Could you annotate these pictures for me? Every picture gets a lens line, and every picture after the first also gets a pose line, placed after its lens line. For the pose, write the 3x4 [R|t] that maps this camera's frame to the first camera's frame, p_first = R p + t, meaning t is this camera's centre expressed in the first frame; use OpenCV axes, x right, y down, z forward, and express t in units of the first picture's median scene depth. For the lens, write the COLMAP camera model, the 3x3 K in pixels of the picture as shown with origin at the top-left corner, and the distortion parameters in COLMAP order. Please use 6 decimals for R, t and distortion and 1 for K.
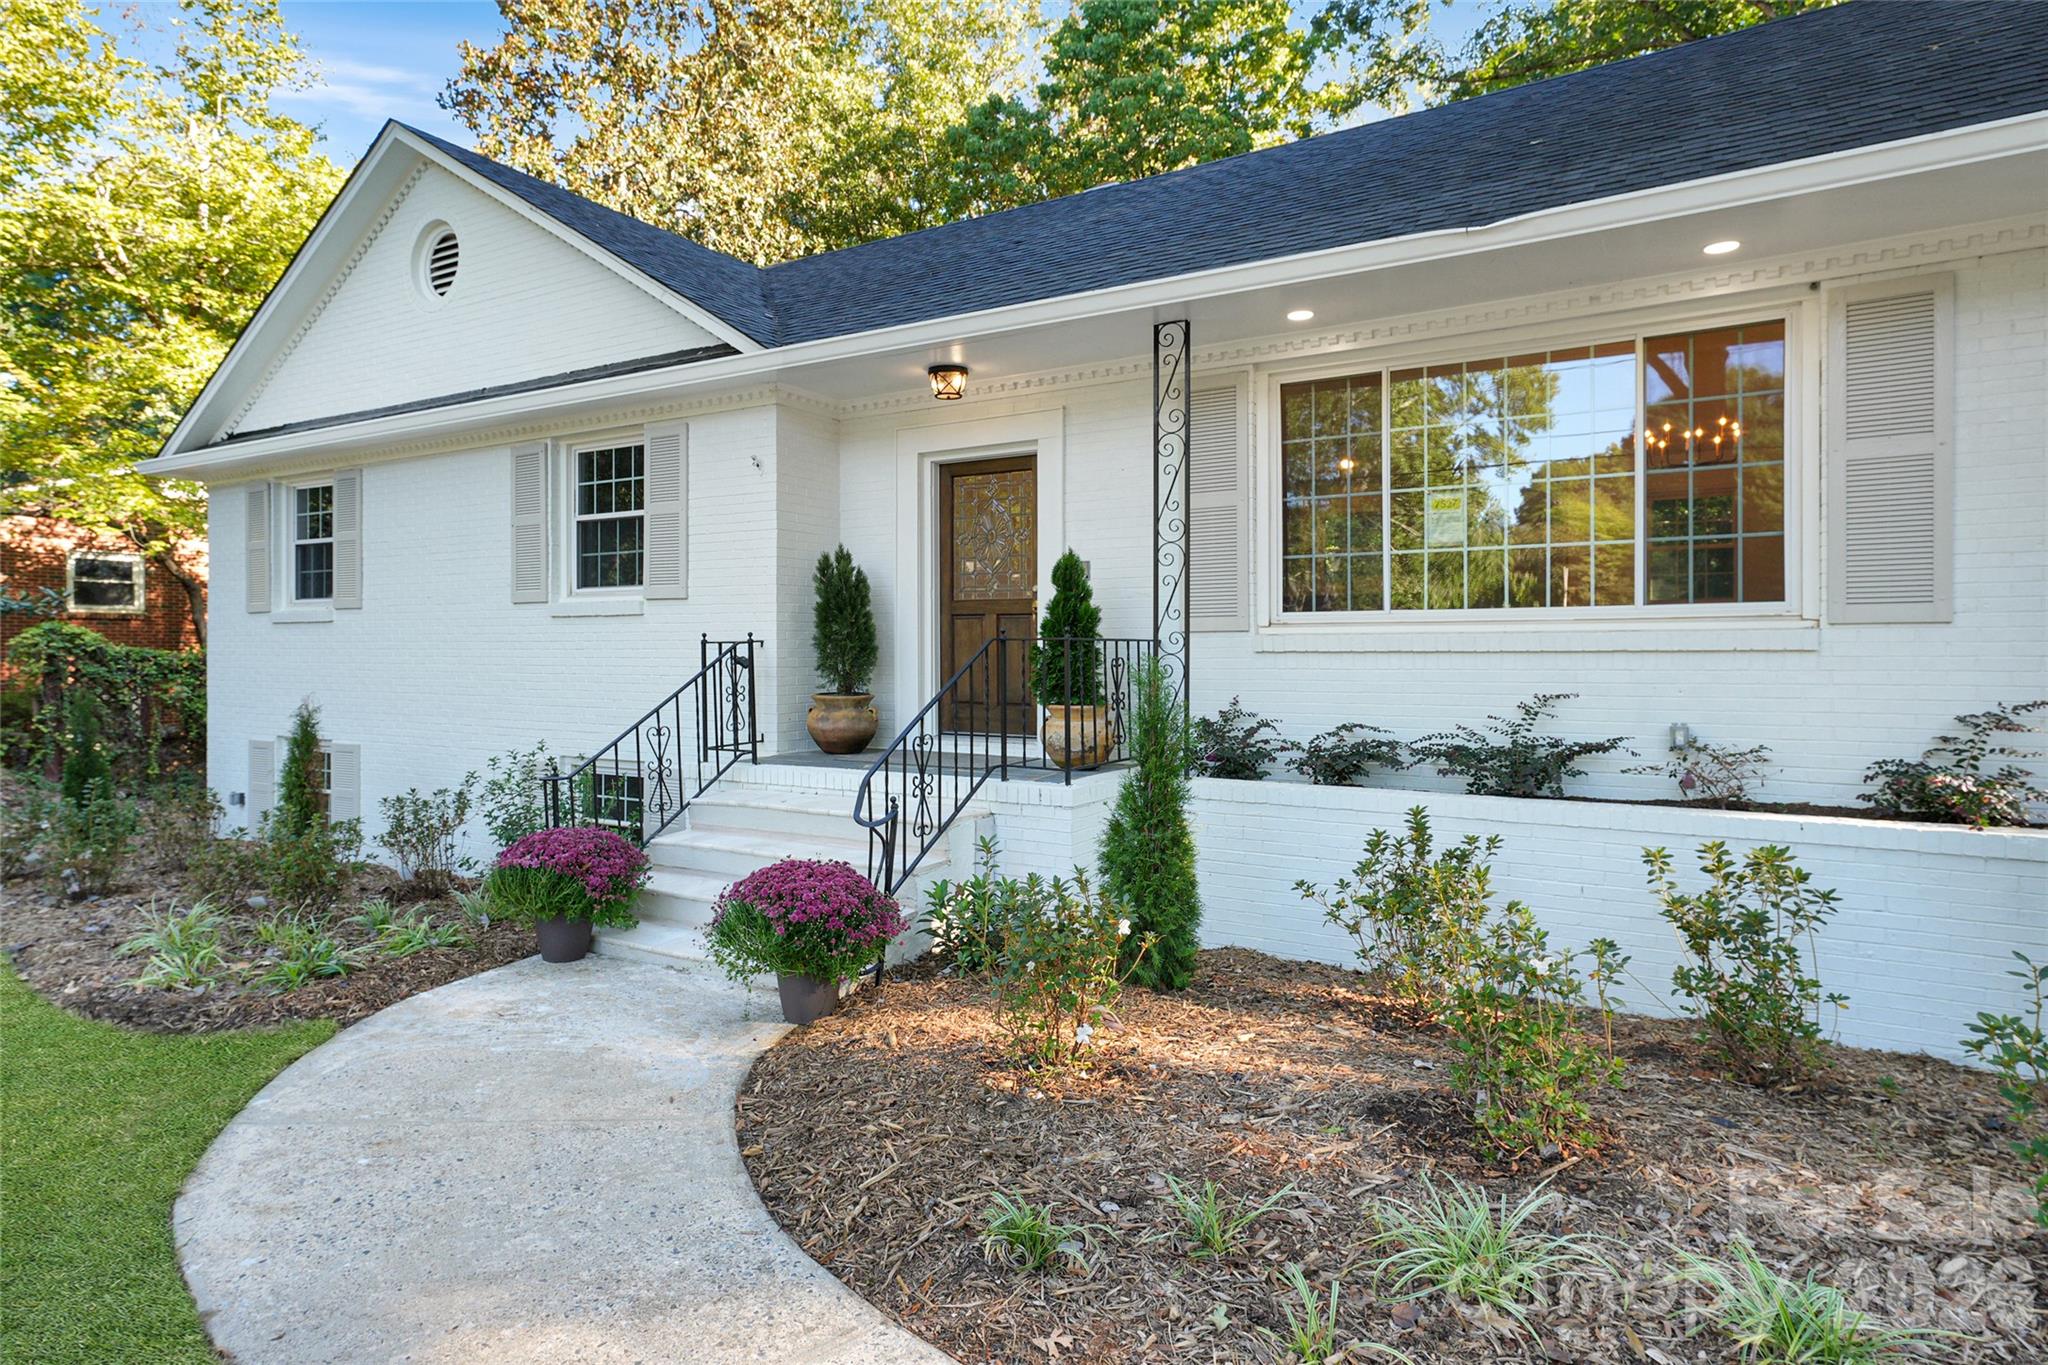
lens RADIAL K [[1141.0, 0, 1021.1], [0, 1141.0, 658.8], [0, 0, 1]] dist [0.015336, -0.000145]
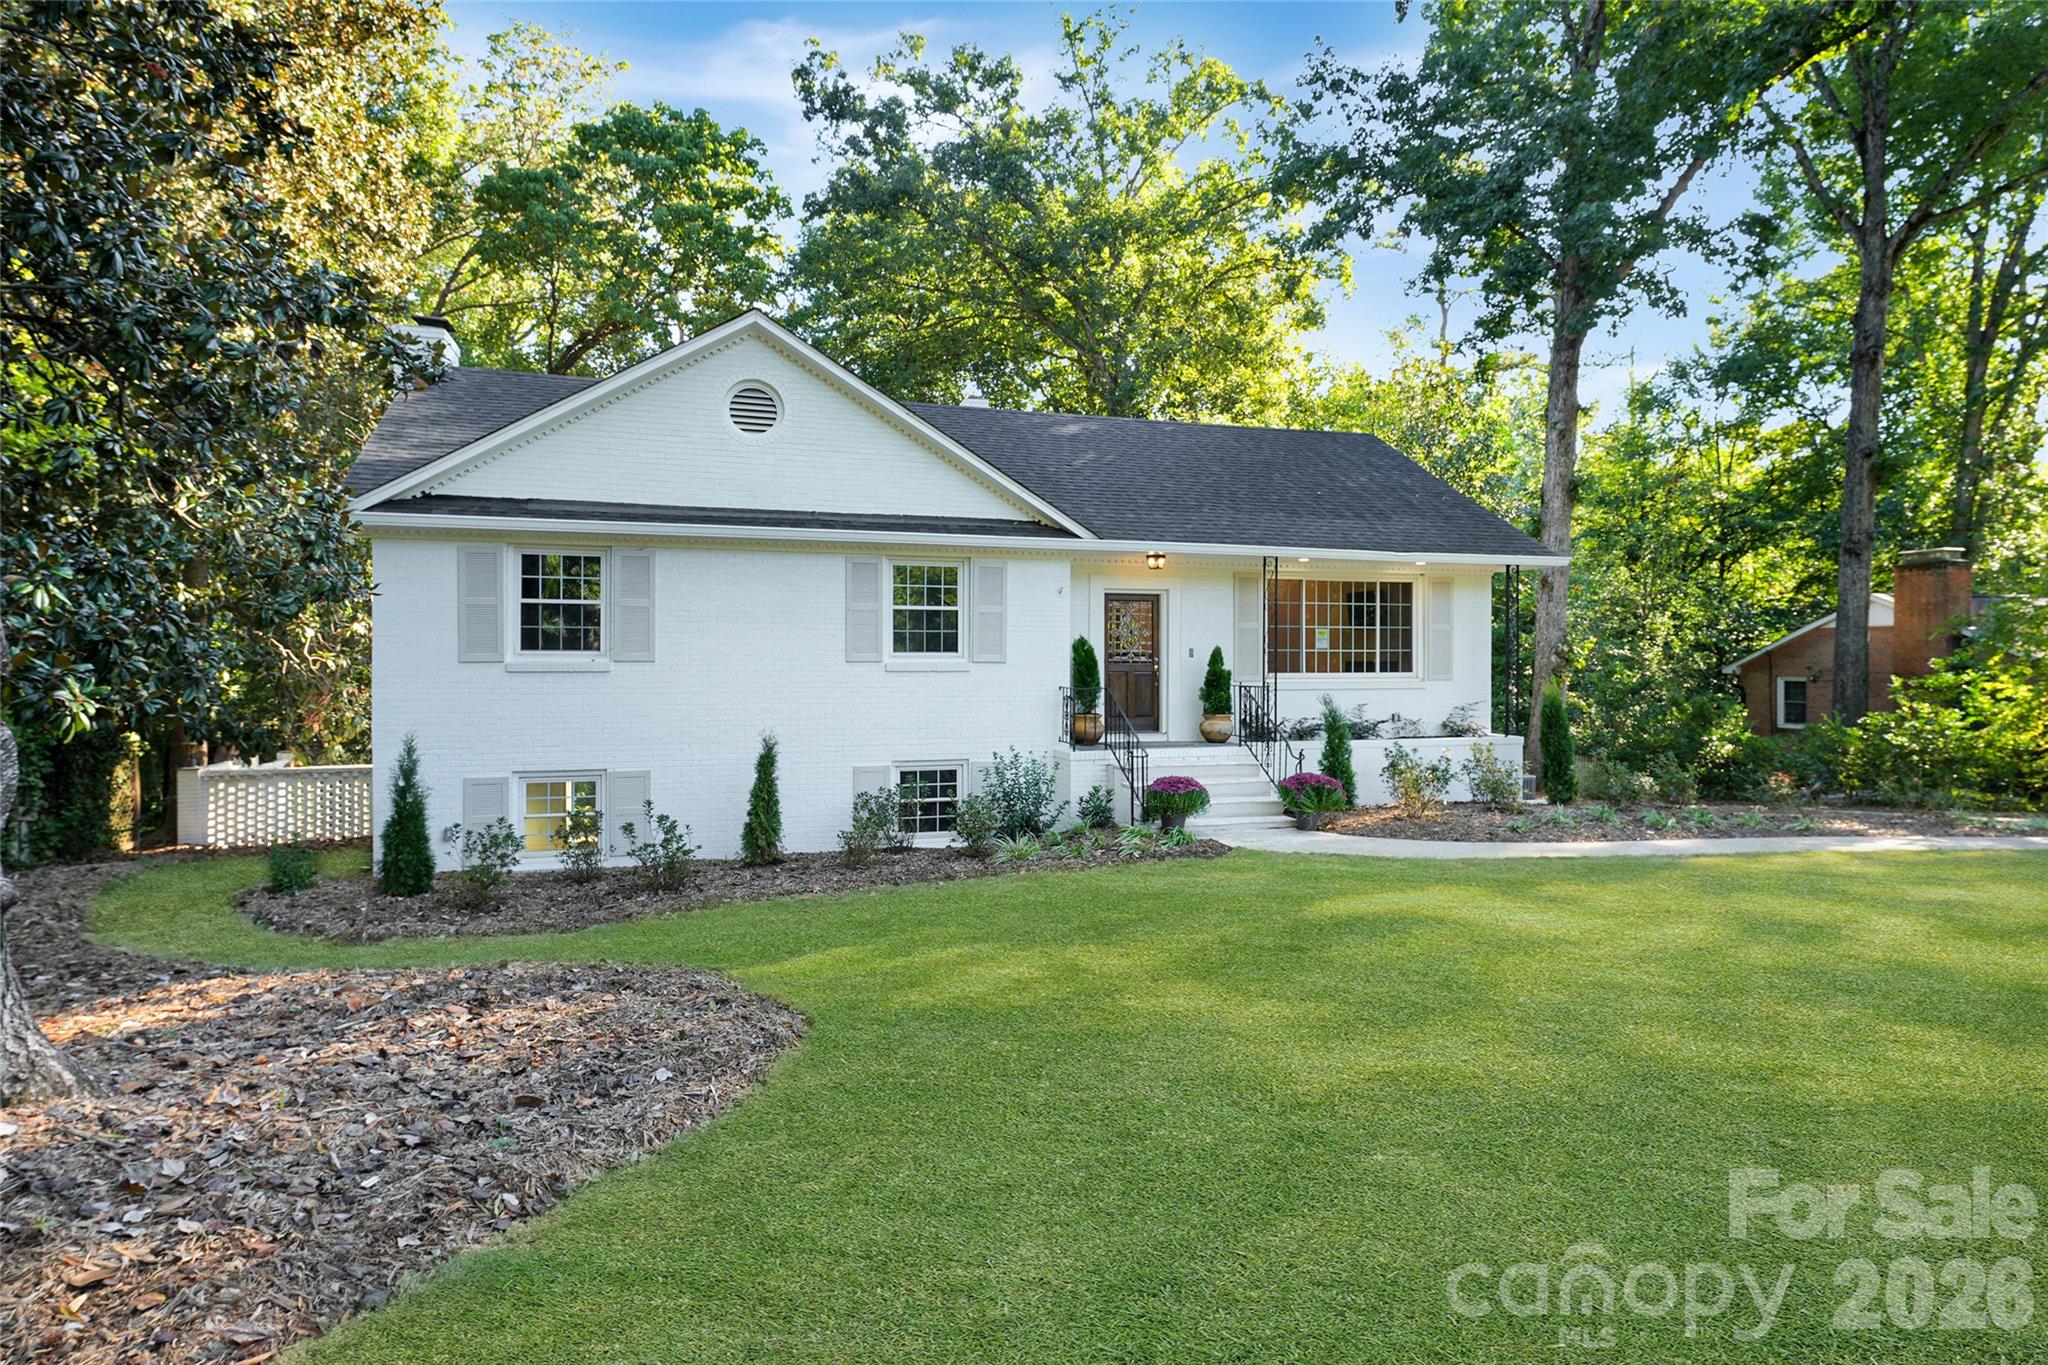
lens RADIAL K [[1141.0, 0, 1021.1], [0, 1141.0, 658.8], [0, 0, 1]] dist [0.015336, -0.000145]
pose [[0.651102, 0.000088, 0.758991, -1.947408], [0.000421, 1.000000, -0.000477, -0.069951], [-0.758990, 0.000630, 0.651101, -0.181028]]
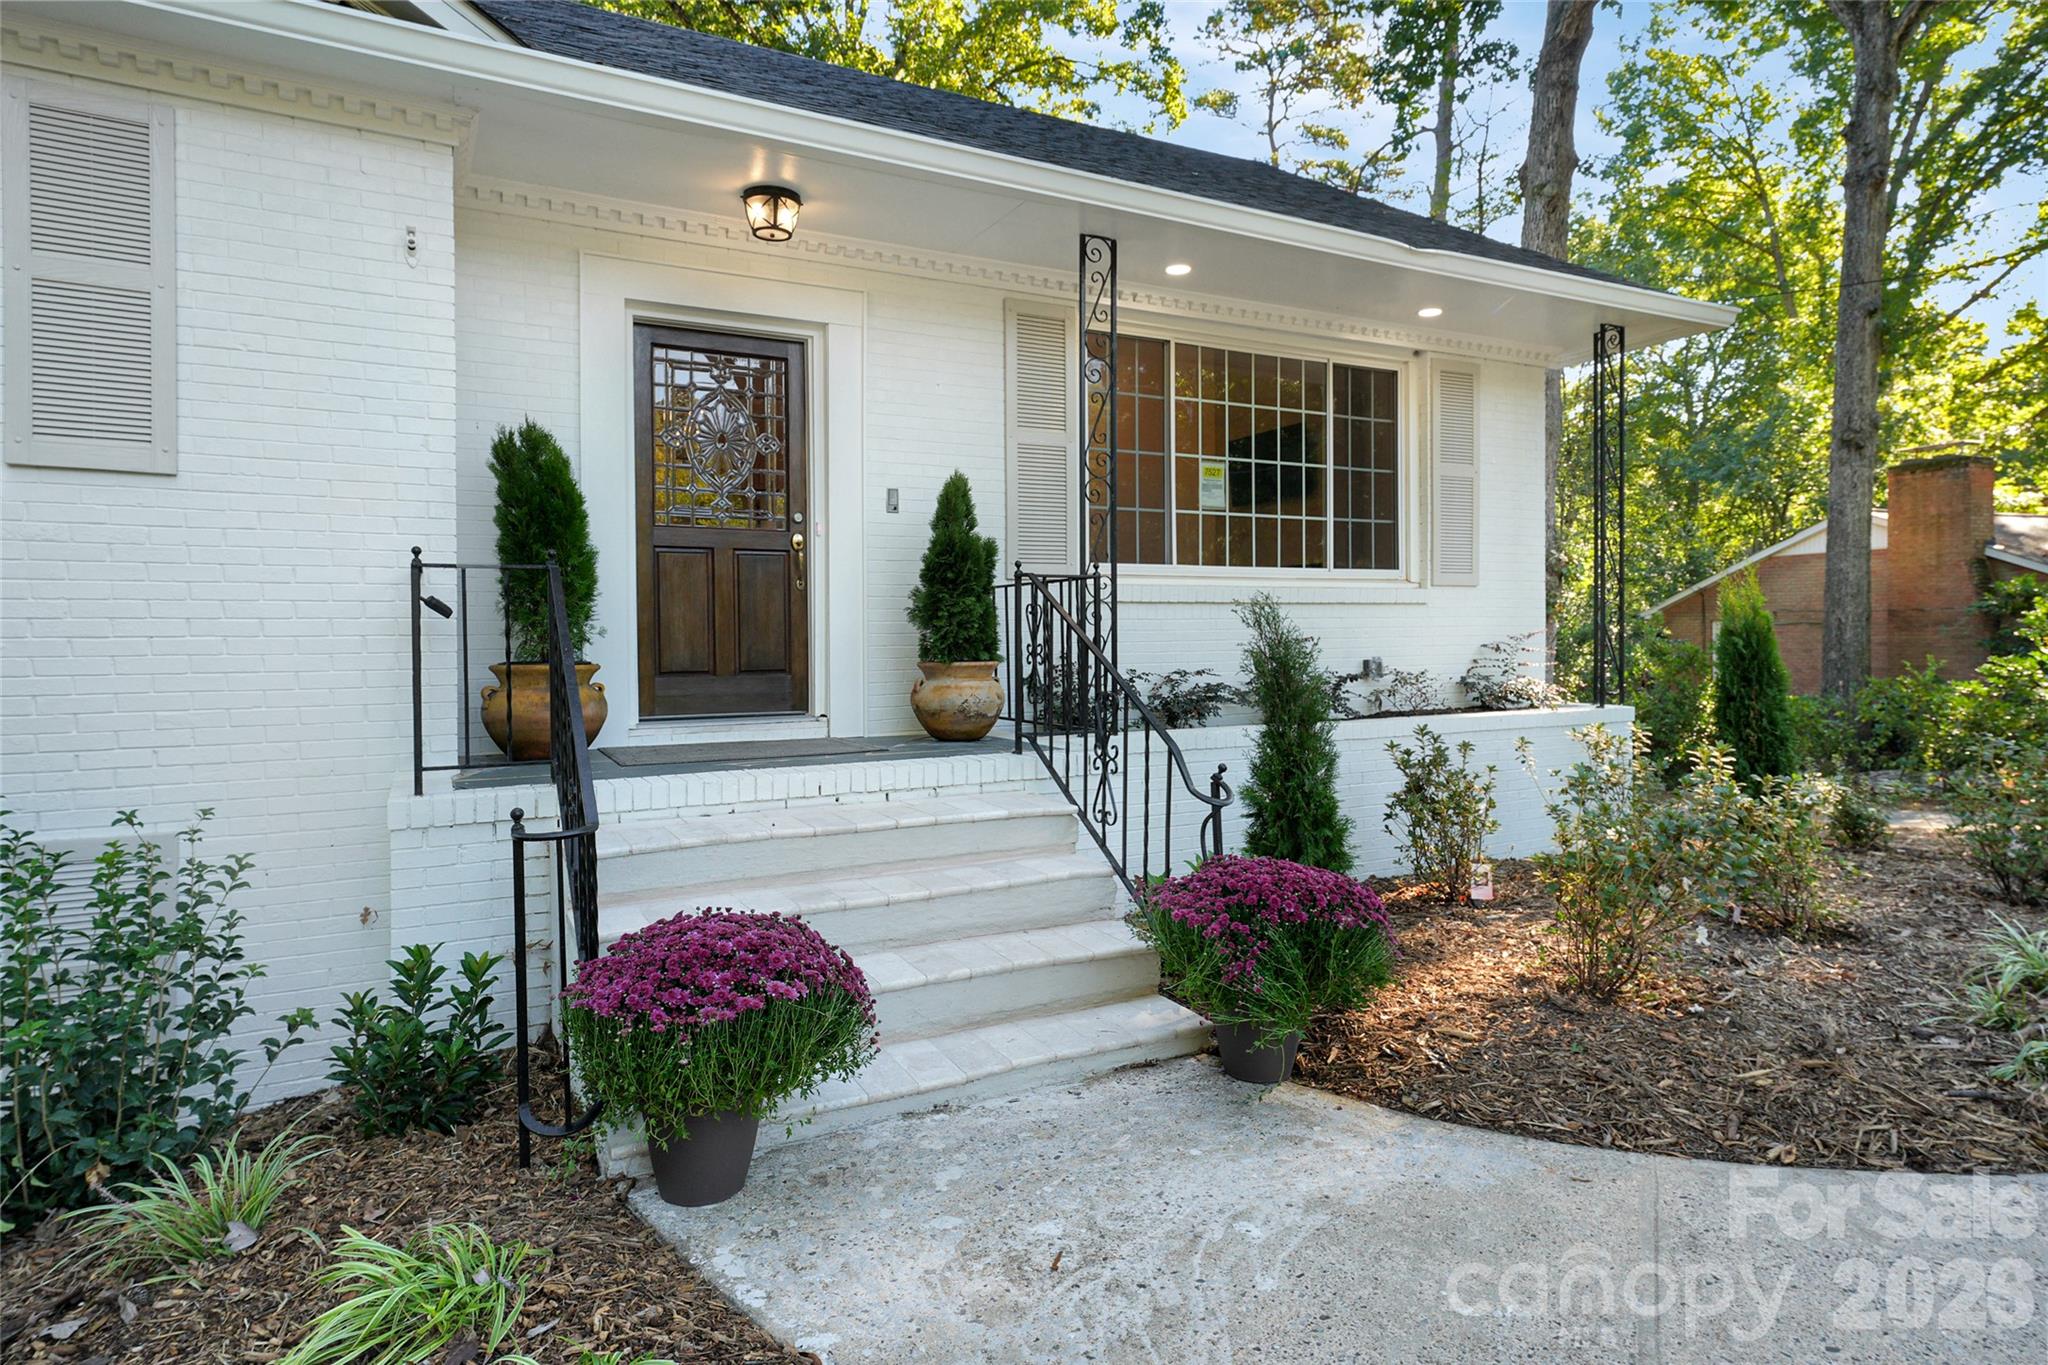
lens RADIAL K [[1141.0, 0, 1021.1], [0, 1141.0, 658.8], [0, 0, 1]] dist [0.015336, -0.000145]
pose [[0.512532, -0.023623, 0.858343, -0.647315], [0.008889, 0.999714, 0.022205, 0.020067], [-0.858622, -0.003751, 0.512596, 0.544545]]
